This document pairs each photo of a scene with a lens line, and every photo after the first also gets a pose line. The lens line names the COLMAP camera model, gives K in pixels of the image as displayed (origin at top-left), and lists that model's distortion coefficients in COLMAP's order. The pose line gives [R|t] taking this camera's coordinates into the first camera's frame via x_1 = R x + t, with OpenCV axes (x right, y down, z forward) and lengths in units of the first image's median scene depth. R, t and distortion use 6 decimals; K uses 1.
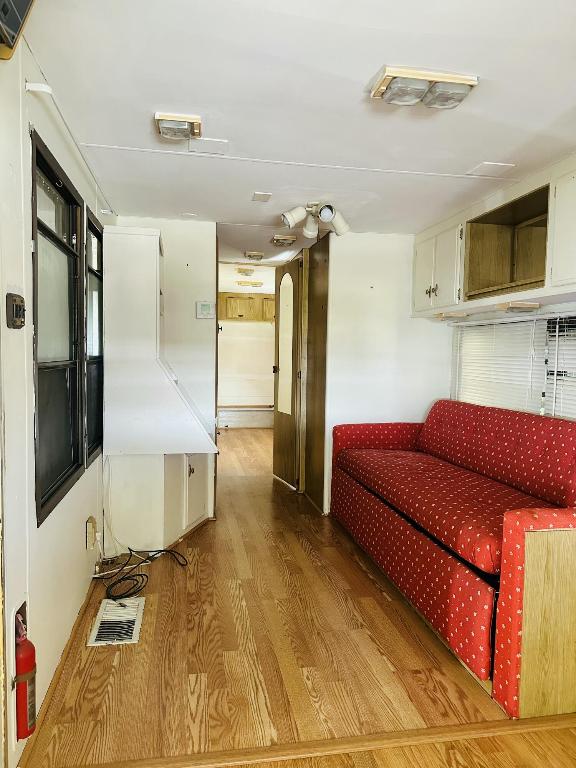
lens RADIAL K [[541.9, 0, 288.0], [0, 541.9, 384.0], [0, 0, 1]] dist [0.002806, -0.046377]
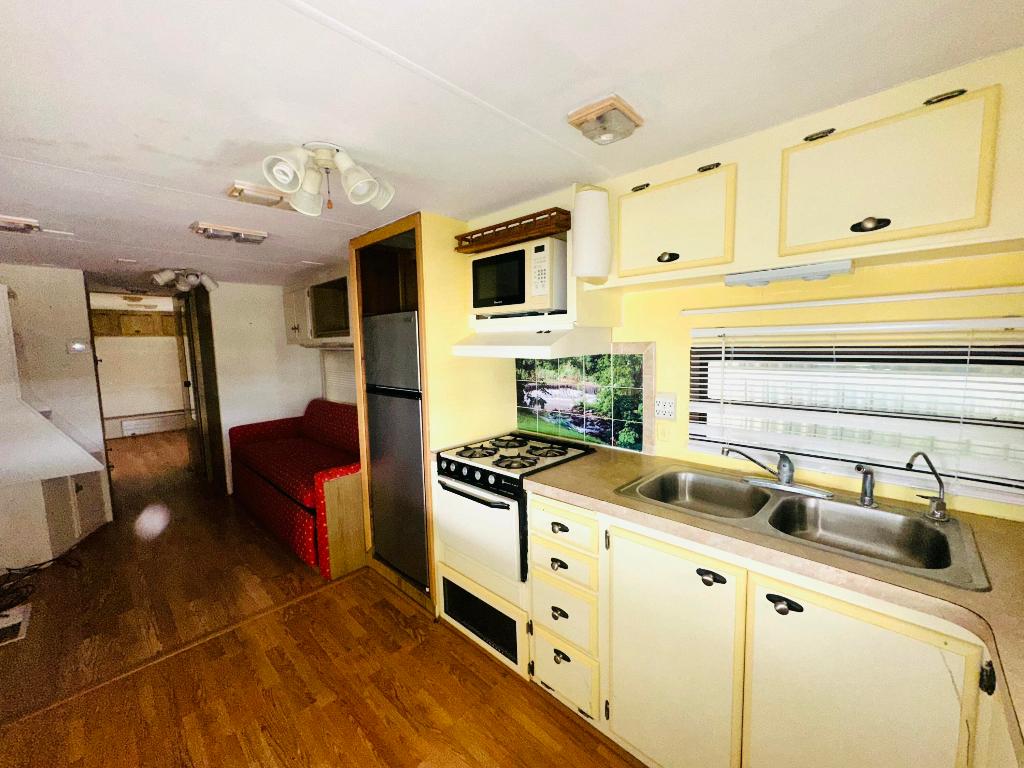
lens RADIAL K [[406.9, 0, 512.0], [0, 406.9, 384.0], [0, 0, 1]] dist [0.000937, -0.000437]
pose [[0.808791, -0.095326, 0.580319, 0.103777], [0.070023, 0.995365, 0.065912, -0.065727], [-0.583912, -0.012674, 0.811718, -0.304646]]
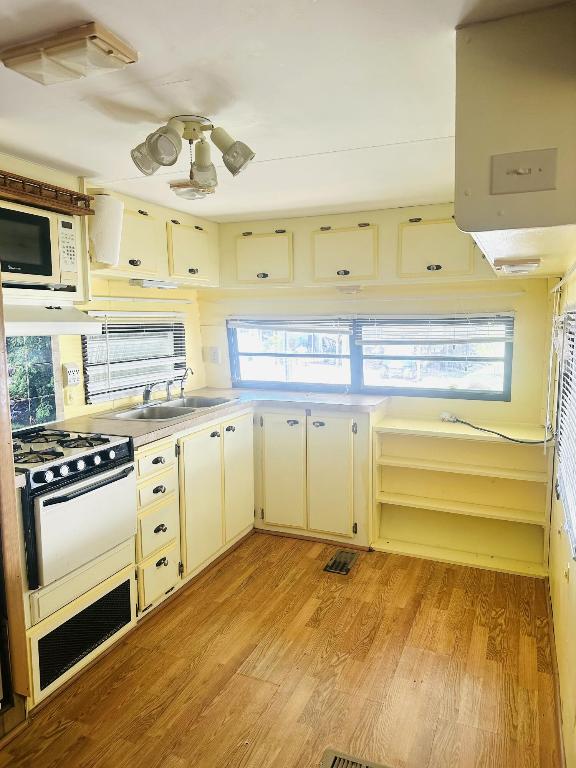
lens RADIAL K [[541.9, 0, 288.0], [0, 541.9, 384.0], [0, 0, 1]] dist [0.002806, -0.046377]
pose [[-0.836833, -0.080531, 0.541502, -0.206741], [0.021748, 0.983451, 0.179866, -0.125121], [-0.547026, 0.162294, -0.821233, 0.638288]]
